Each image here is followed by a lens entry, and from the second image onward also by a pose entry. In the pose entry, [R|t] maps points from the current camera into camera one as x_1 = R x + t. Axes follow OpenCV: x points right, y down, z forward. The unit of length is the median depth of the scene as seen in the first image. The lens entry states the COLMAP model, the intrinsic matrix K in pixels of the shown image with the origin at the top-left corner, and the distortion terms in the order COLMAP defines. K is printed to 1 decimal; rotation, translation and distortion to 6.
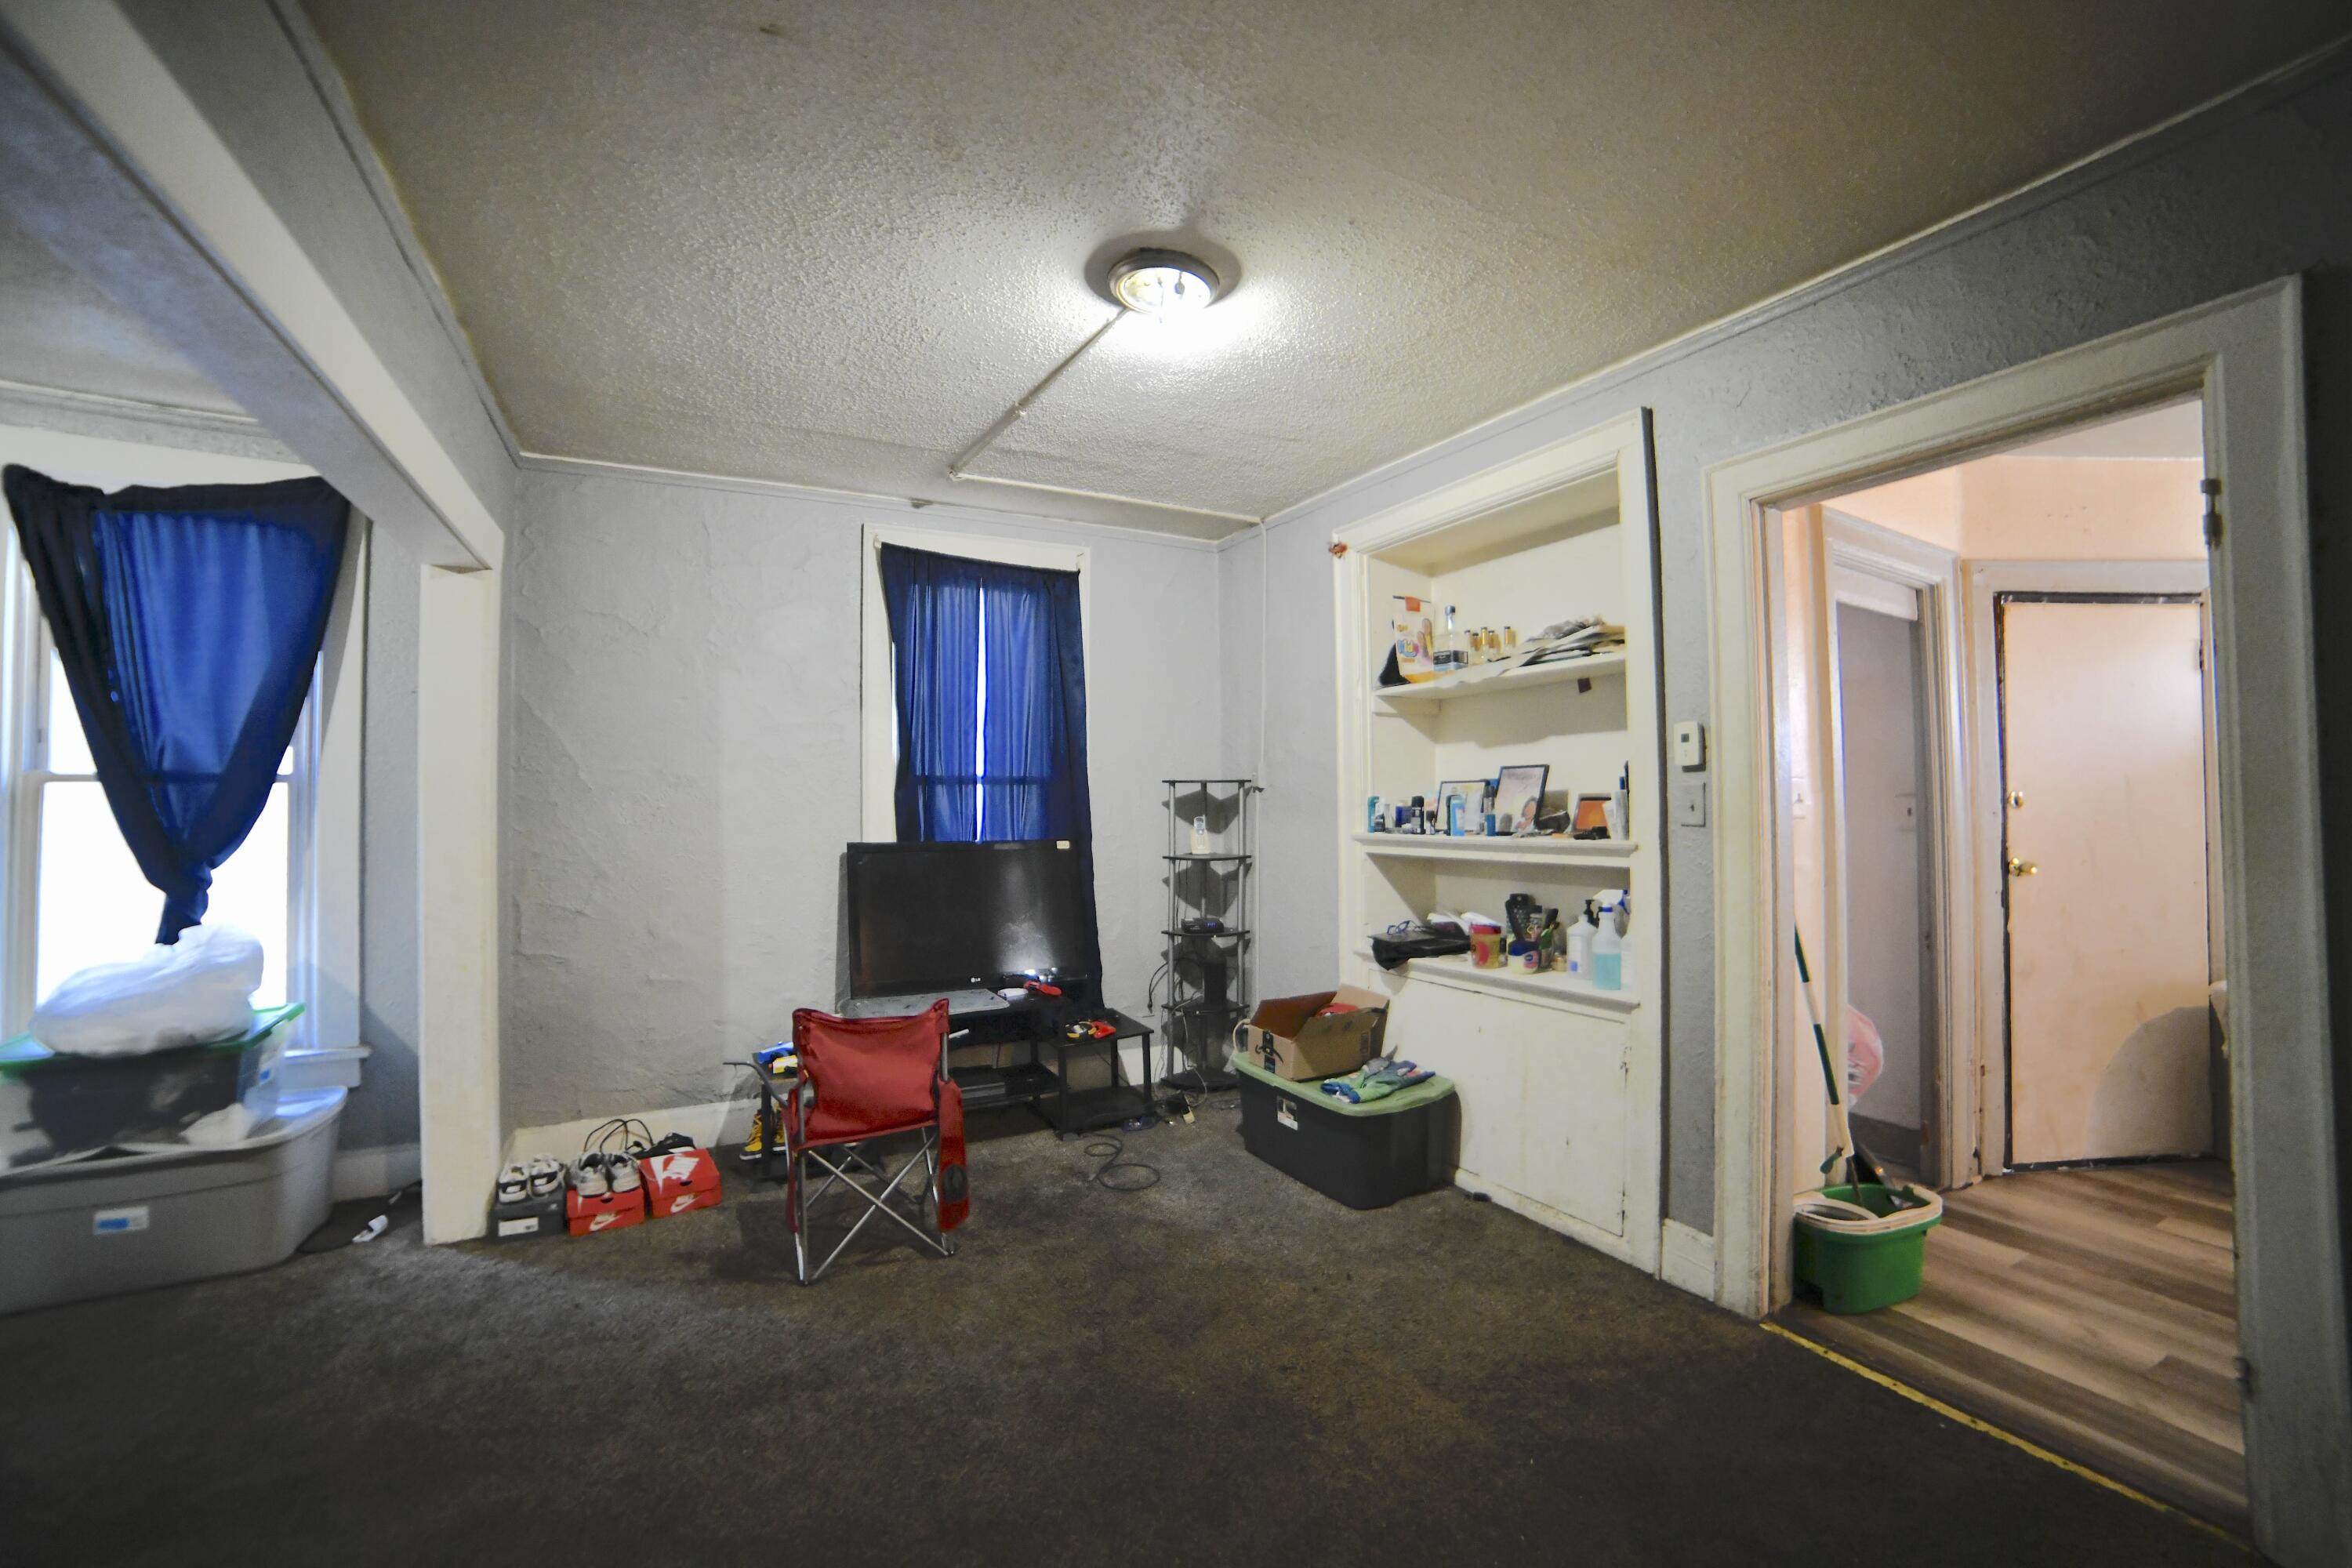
lens RADIAL K [[970.3, 0, 1187.7], [0, 970.3, 779.7], [0, 0, 1]] dist [-0.111251, 0.040526]
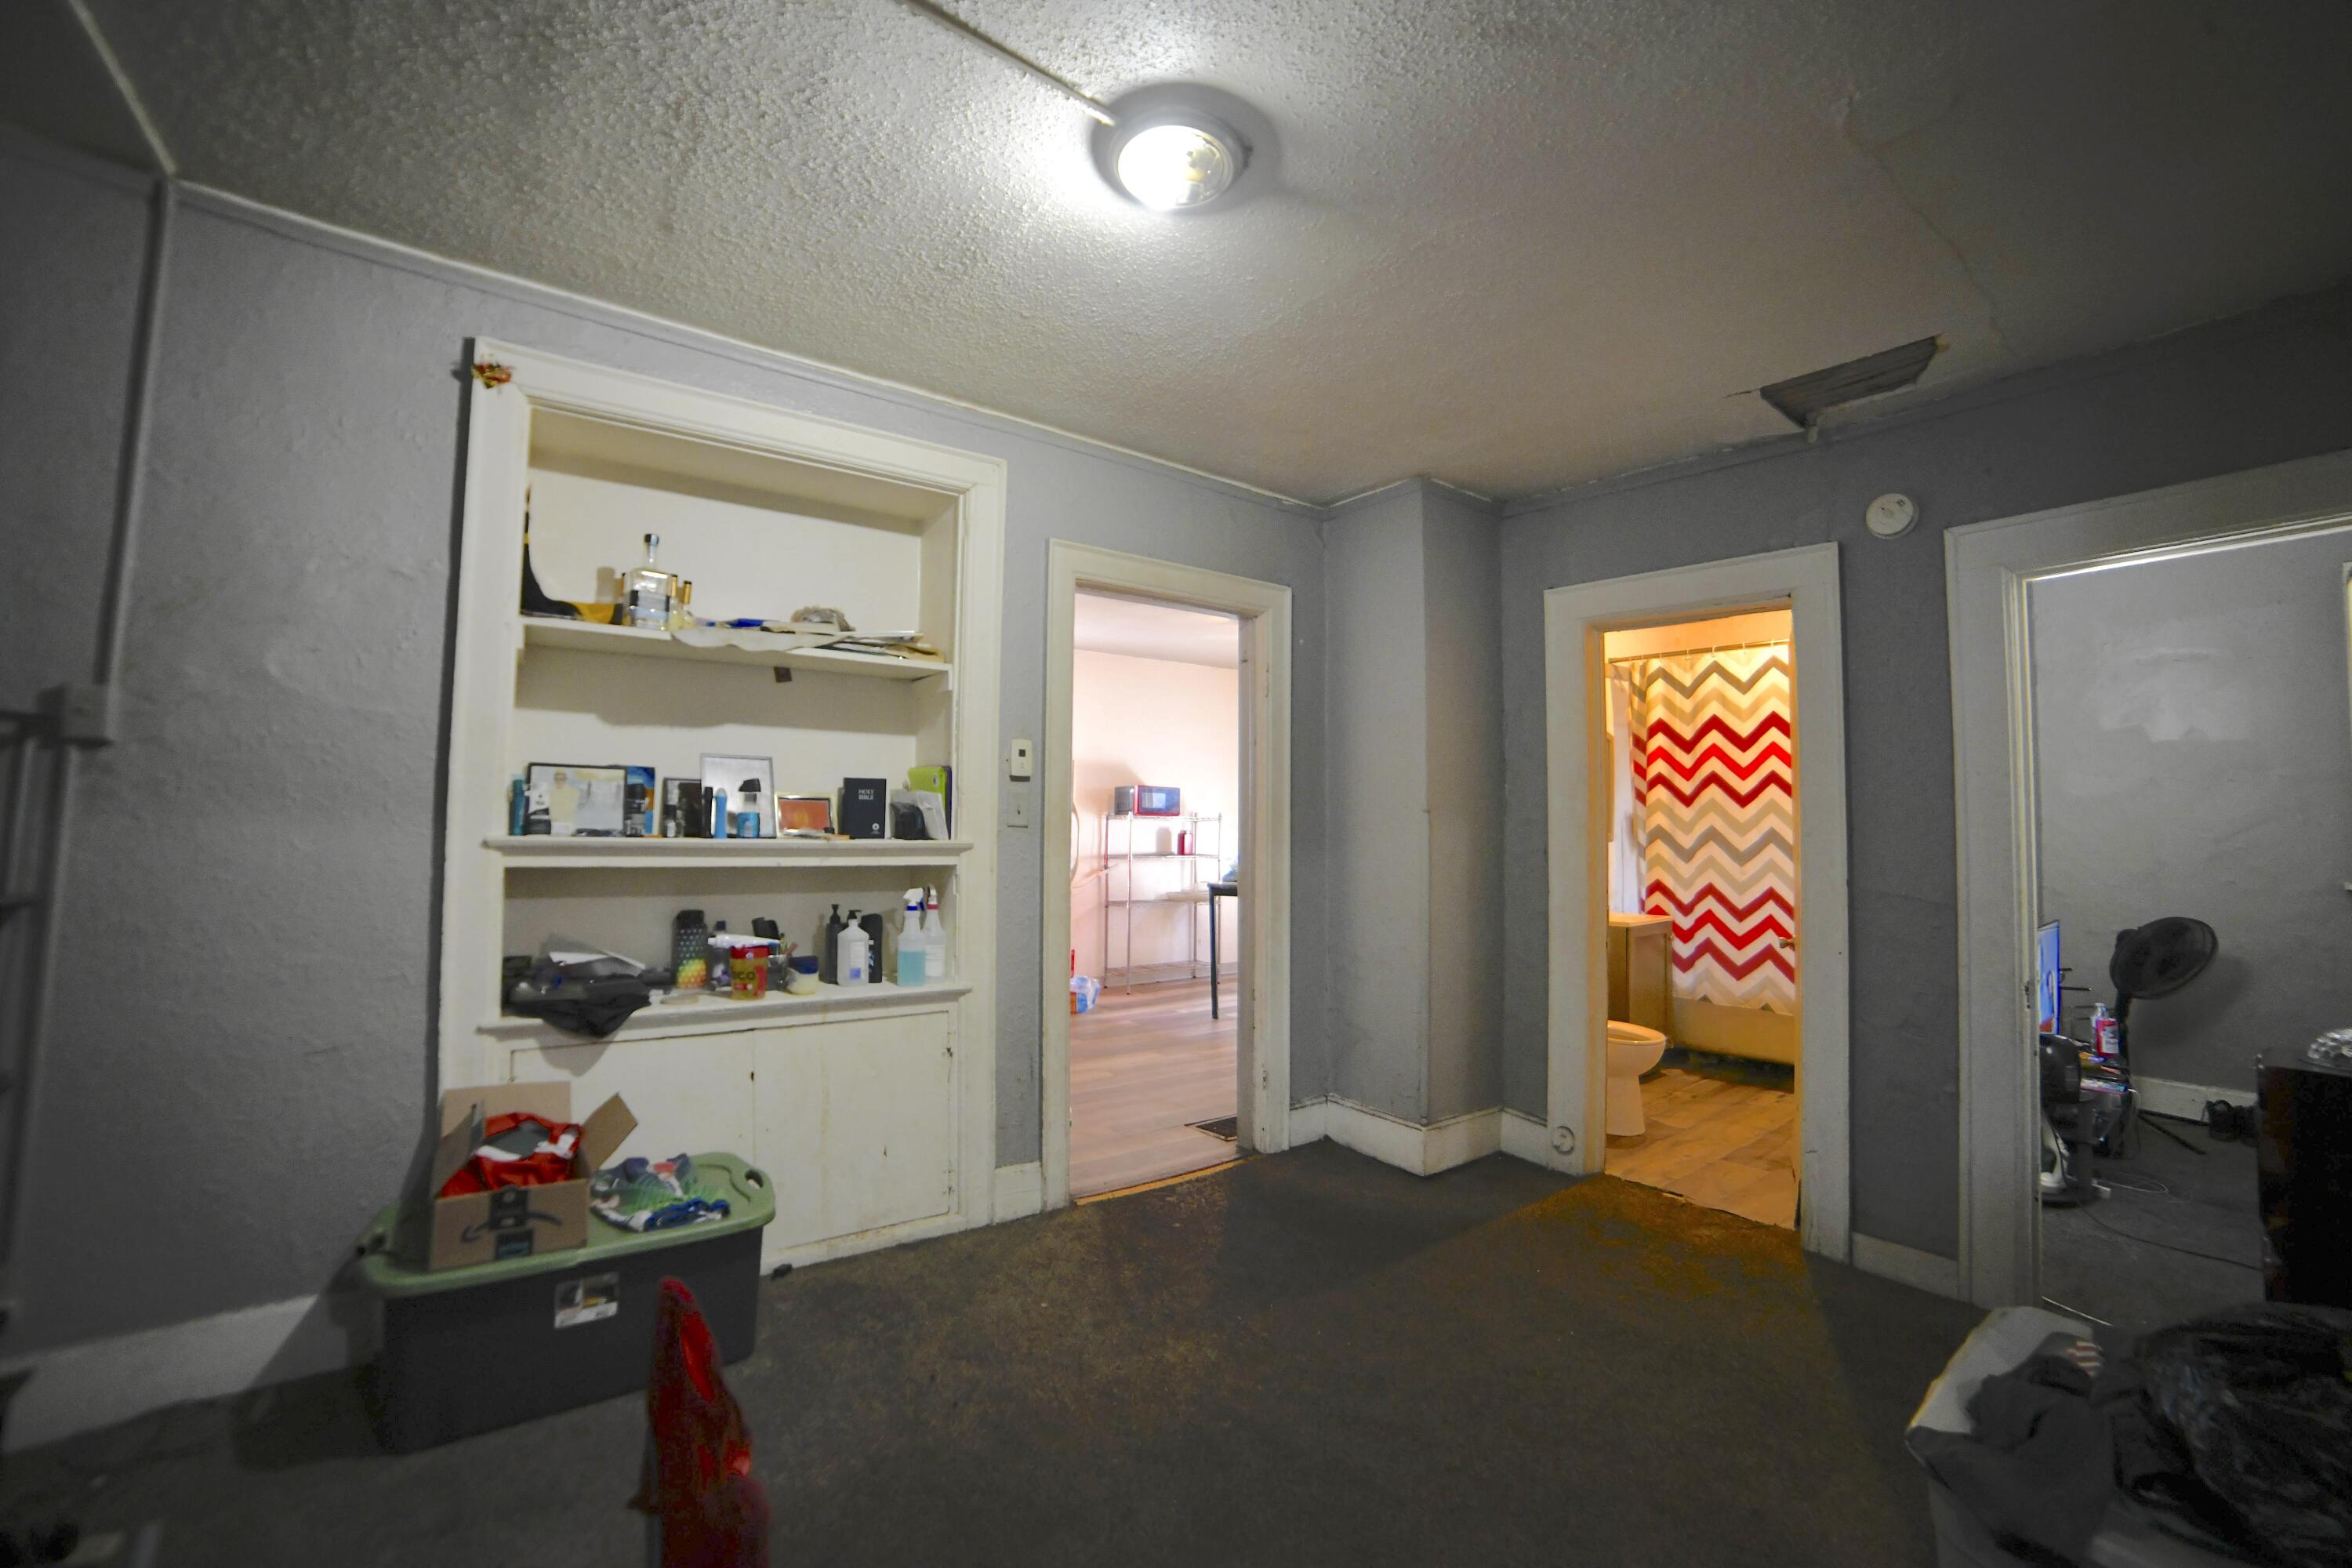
lens RADIAL K [[970.3, 0, 1187.7], [0, 970.3, 779.7], [0, 0, 1]] dist [-0.111251, 0.040526]
pose [[-0.144974, 0.056200, 0.987838, -0.538571], [-0.039225, 0.997274, -0.062494, 0.044053], [-0.988658, -0.047808, -0.142375, 0.731291]]
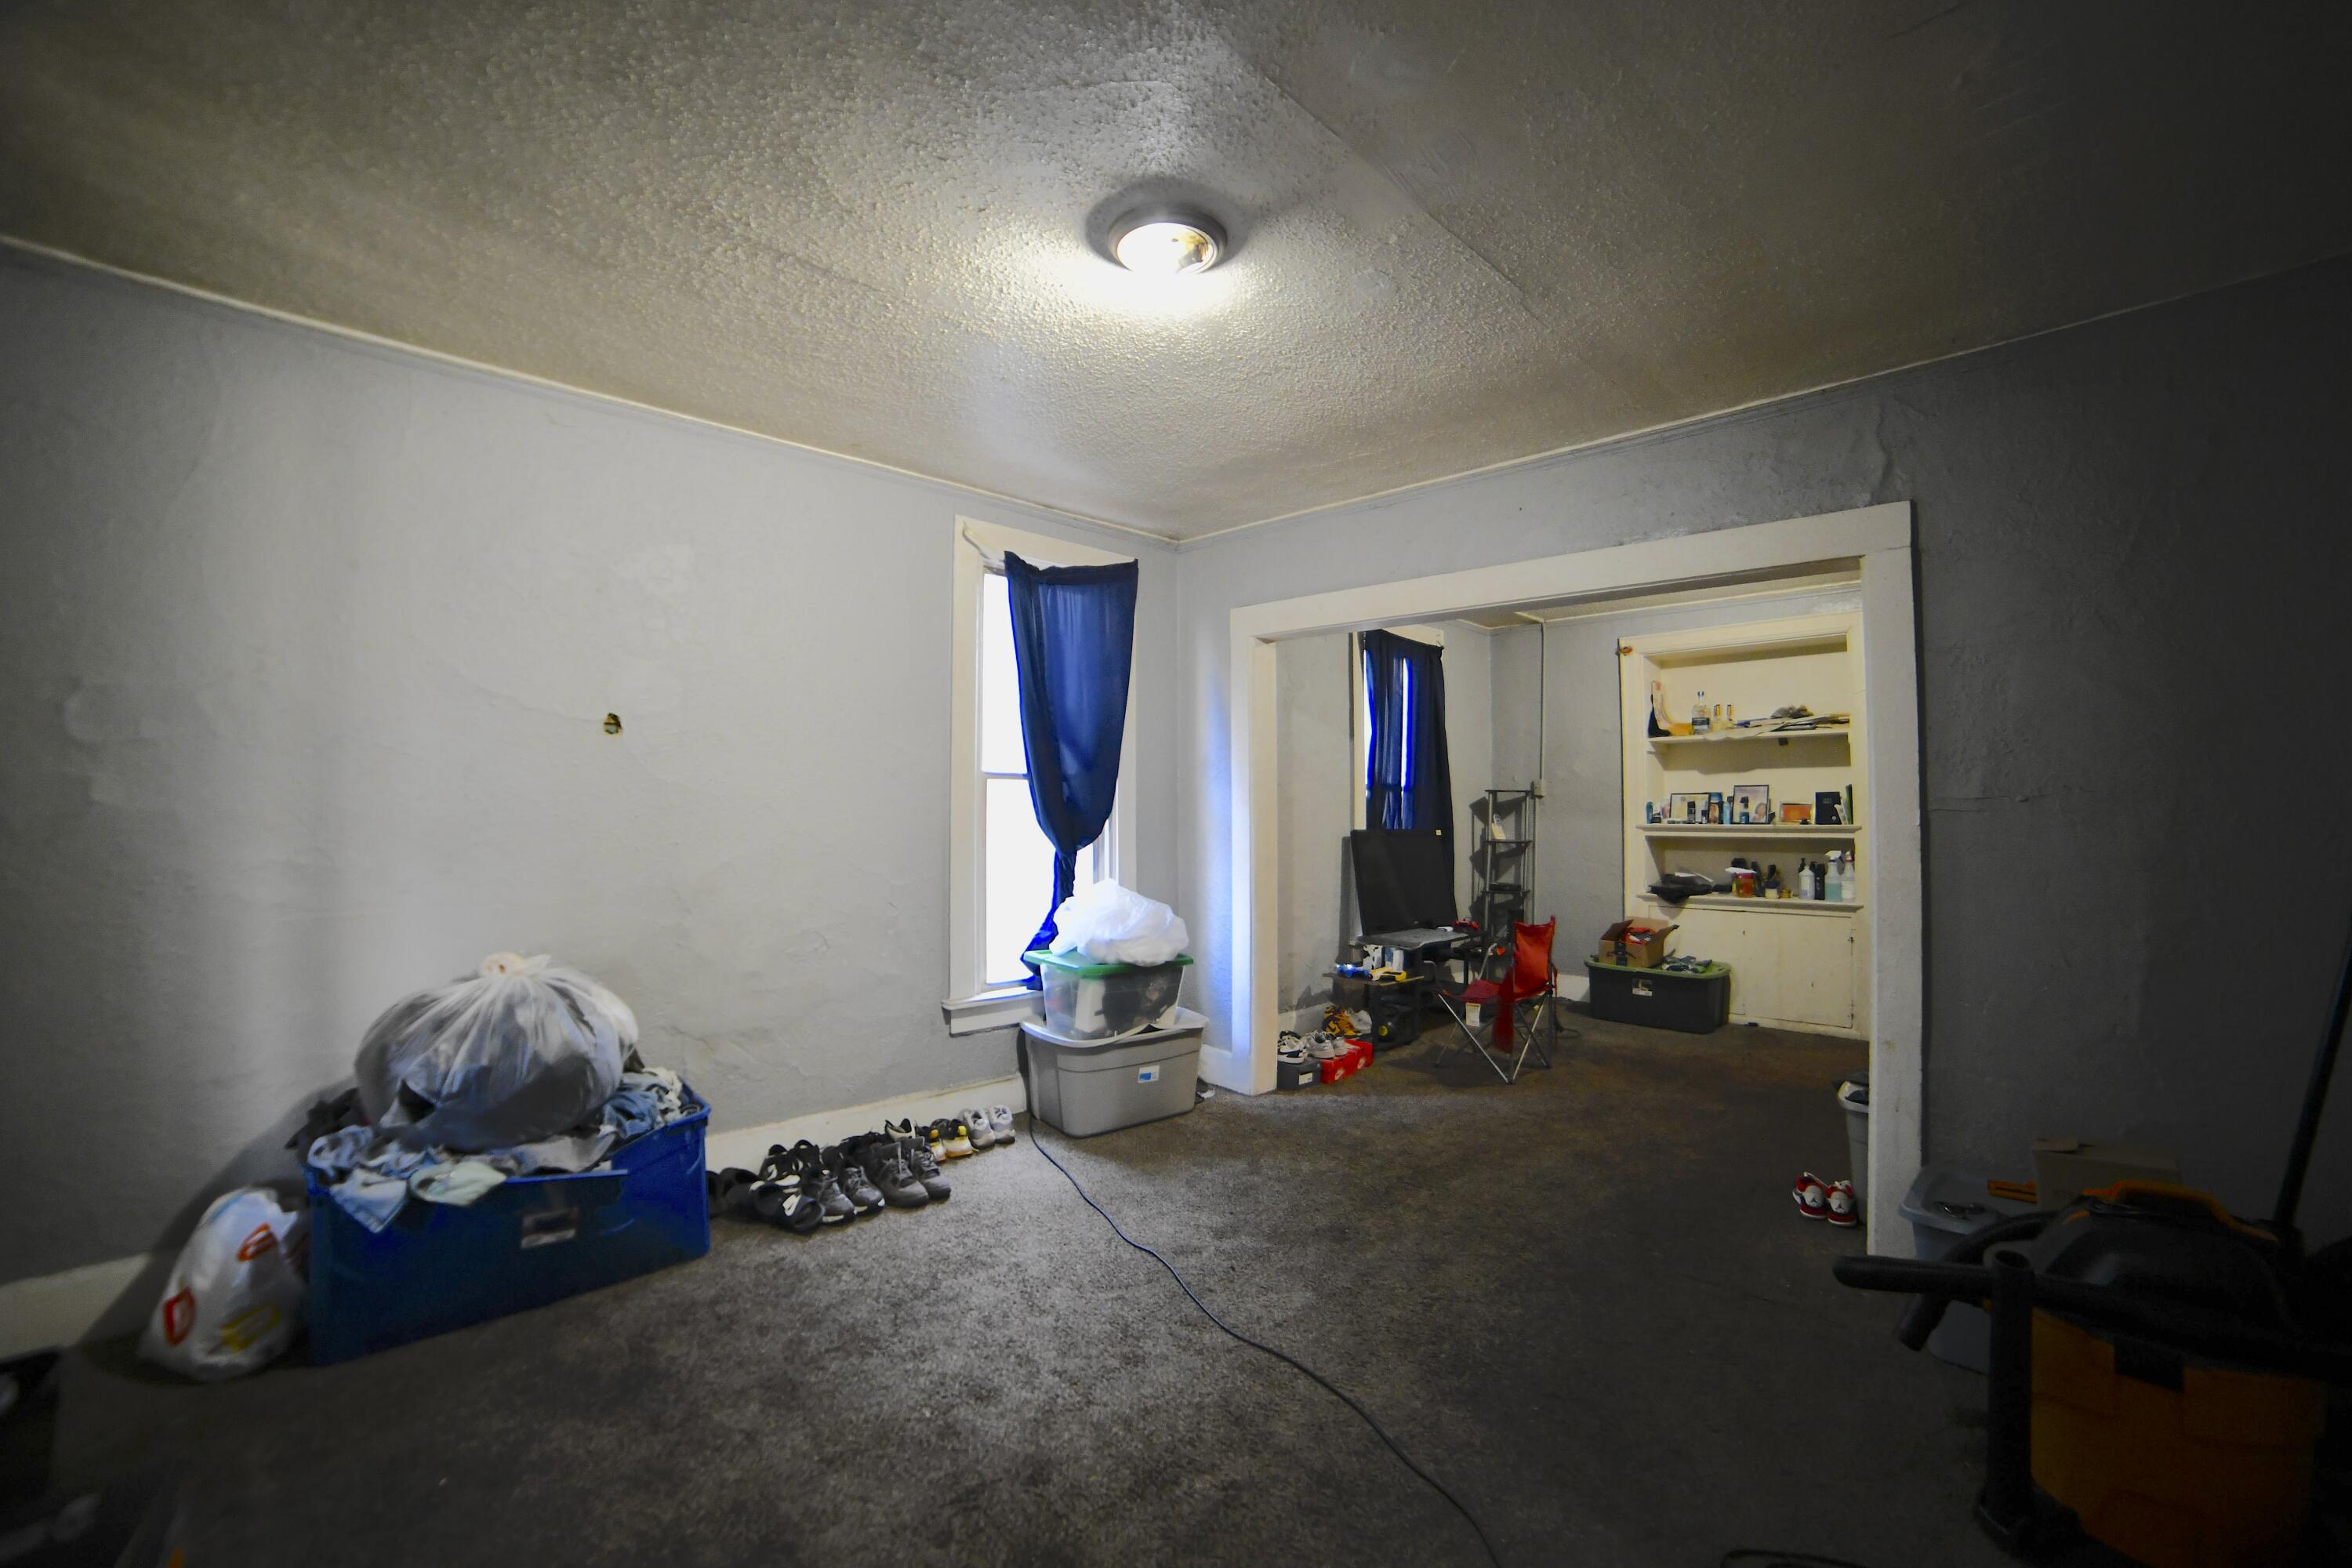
lens RADIAL K [[970.3, 0, 1187.7], [0, 970.3, 779.7], [0, 0, 1]] dist [-0.111251, 0.040526]
pose [[0.964055, 0.019559, 0.264983, -1.136478], [-0.017113, 0.999787, -0.011535, 0.012858], [-0.265152, 0.006586, 0.964184, -0.407368]]
